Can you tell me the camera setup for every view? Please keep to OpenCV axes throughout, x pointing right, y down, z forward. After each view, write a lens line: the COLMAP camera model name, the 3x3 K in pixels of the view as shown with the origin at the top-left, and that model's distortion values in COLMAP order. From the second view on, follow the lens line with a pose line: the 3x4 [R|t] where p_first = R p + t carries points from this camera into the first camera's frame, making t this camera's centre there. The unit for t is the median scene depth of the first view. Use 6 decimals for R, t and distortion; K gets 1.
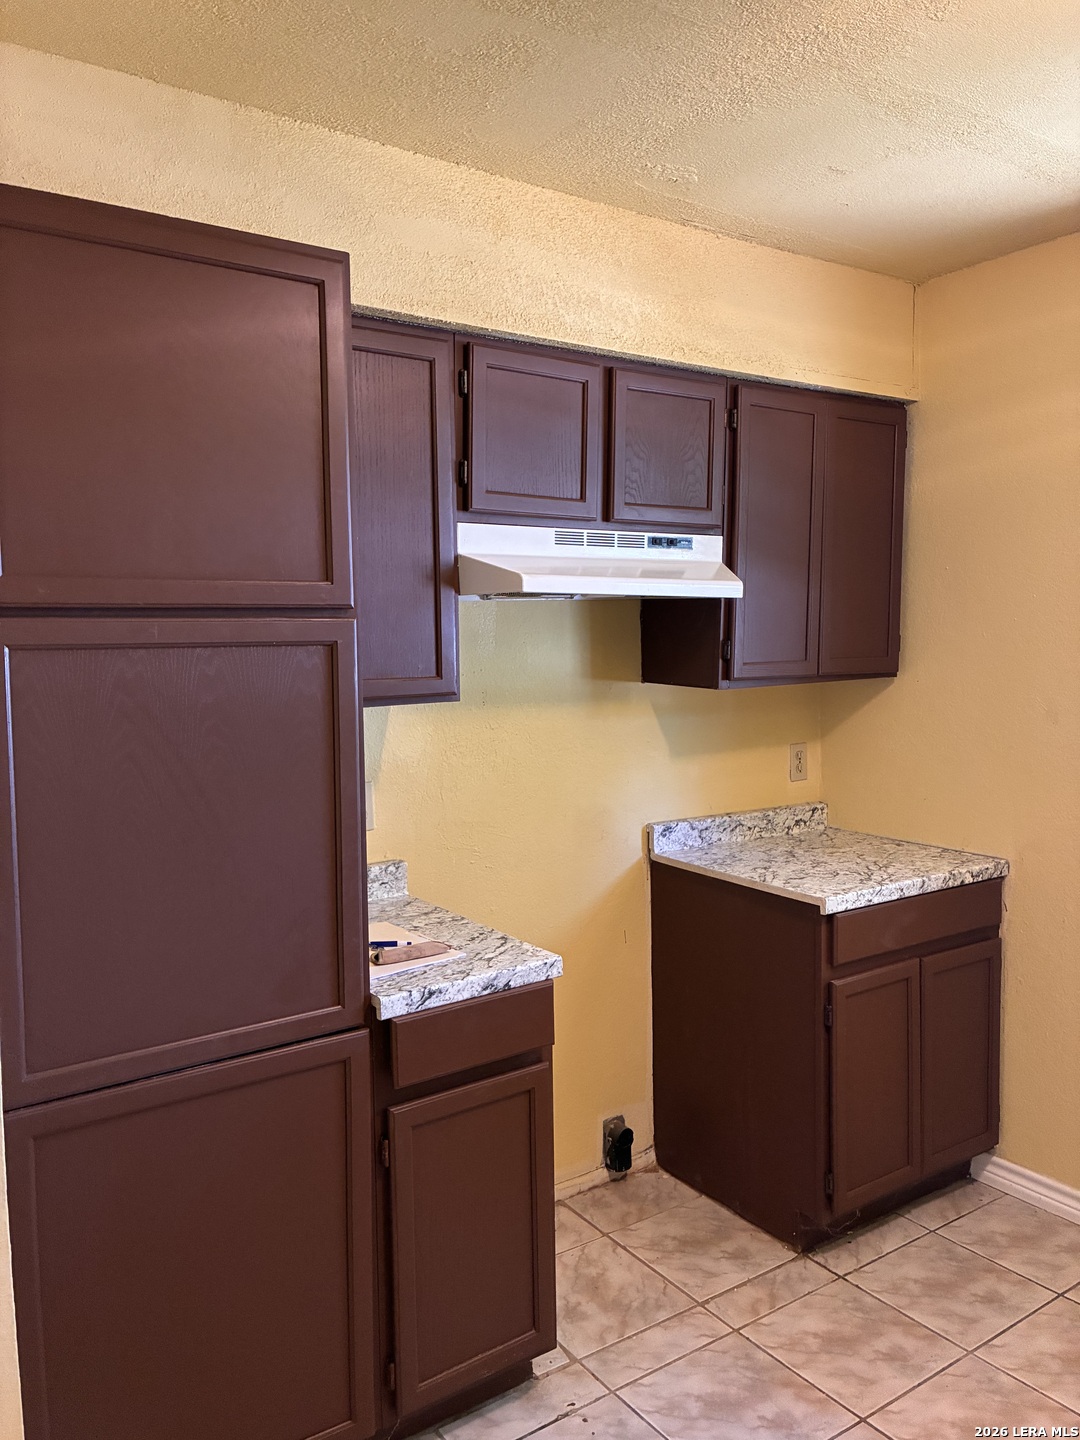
lens RADIAL K [[1086.3, 0, 527.6], [0, 1086.3, 717.4], [0, 0, 1]] dist [0.051634, -0.071324]
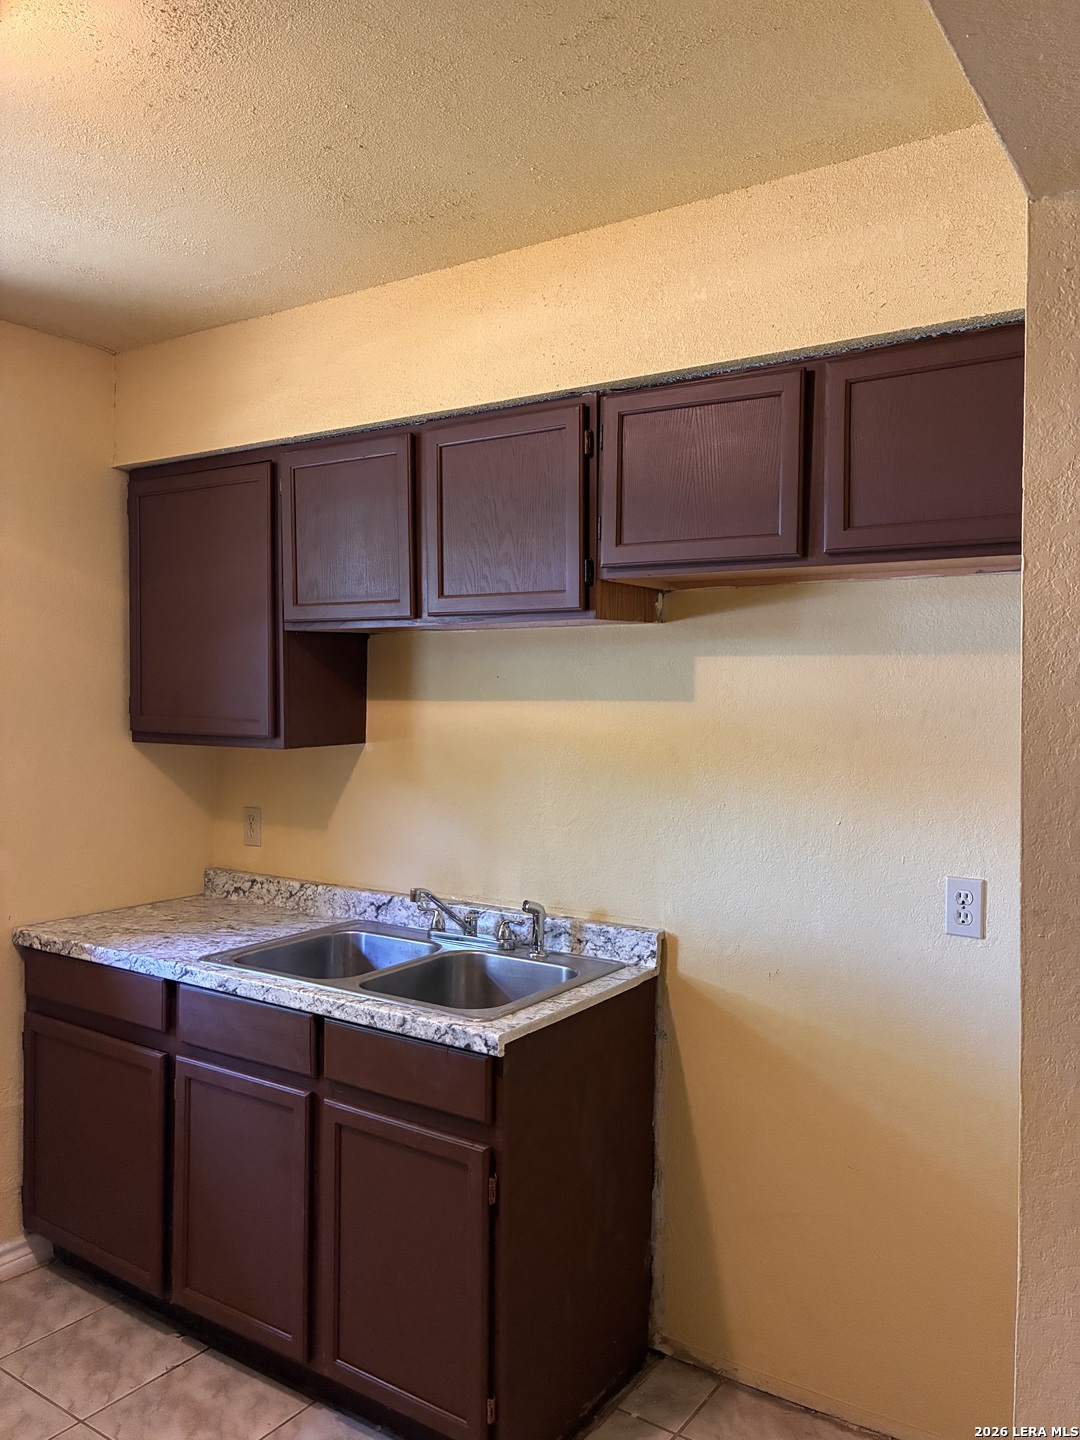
lens RADIAL K [[1086.3, 0, 530.7], [0, 1086.3, 713.2], [0, 0, 1]] dist [0.051634, -0.071324]
pose [[0.347776, 0.018724, -0.937390, 1.171242], [-0.082719, 0.996515, -0.010785, -0.066366], [0.933921, 0.081291, 0.348113, 0.845113]]
